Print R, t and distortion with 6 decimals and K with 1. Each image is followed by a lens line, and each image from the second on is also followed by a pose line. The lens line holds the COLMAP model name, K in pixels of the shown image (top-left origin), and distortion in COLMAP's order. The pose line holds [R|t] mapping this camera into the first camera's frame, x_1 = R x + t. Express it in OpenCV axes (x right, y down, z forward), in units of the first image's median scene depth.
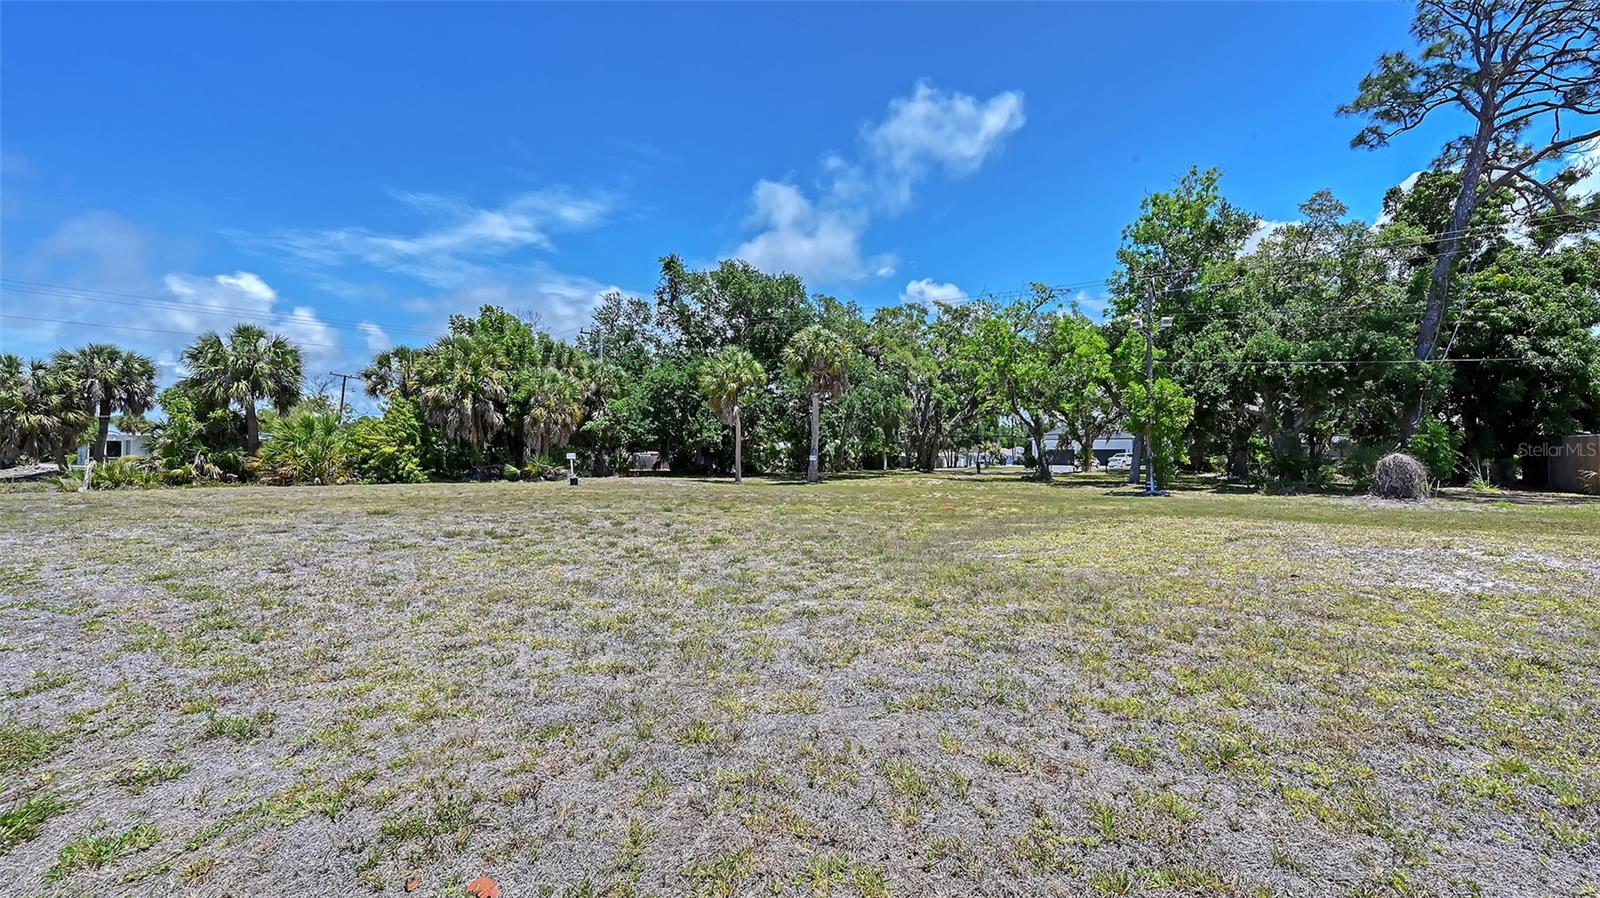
lens RADIAL K [[628.3, 0, 810.1], [0, 628.3, 447.0], [0, 0, 1]] dist [-0.000729, -0.000056]
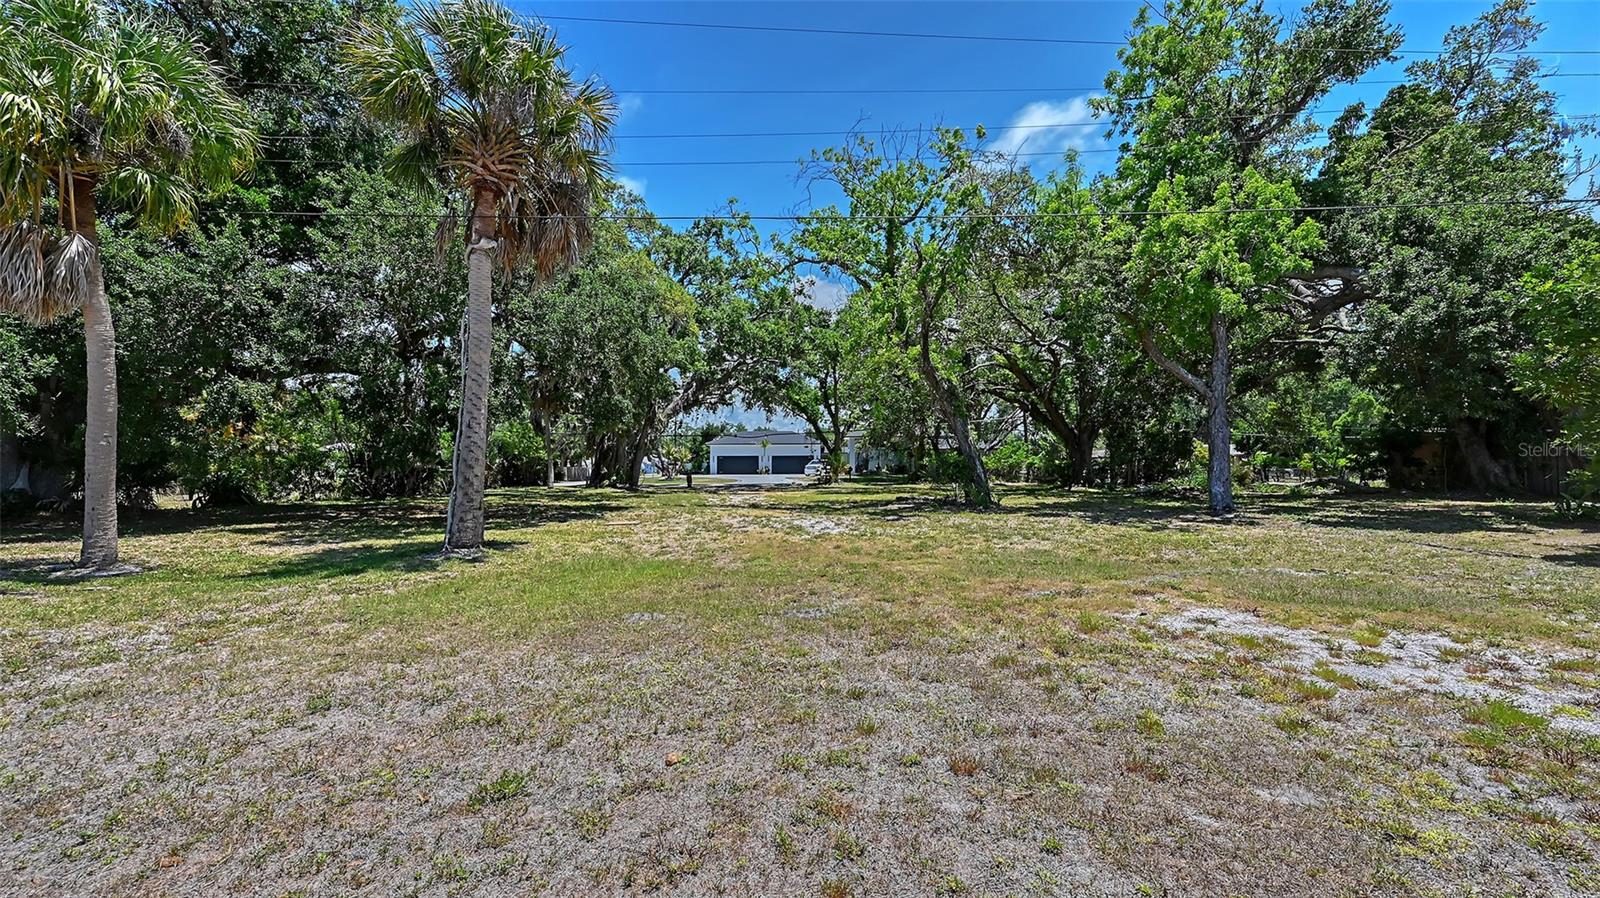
lens RADIAL K [[628.3, 0, 810.1], [0, 628.3, 447.0], [0, 0, 1]] dist [-0.000729, -0.000056]
pose [[0.818592, 0.018544, 0.574076, -0.036688], [-0.005983, 0.999700, -0.023761, 0.018089], [-0.574344, 0.016016, 0.818457, 0.700320]]
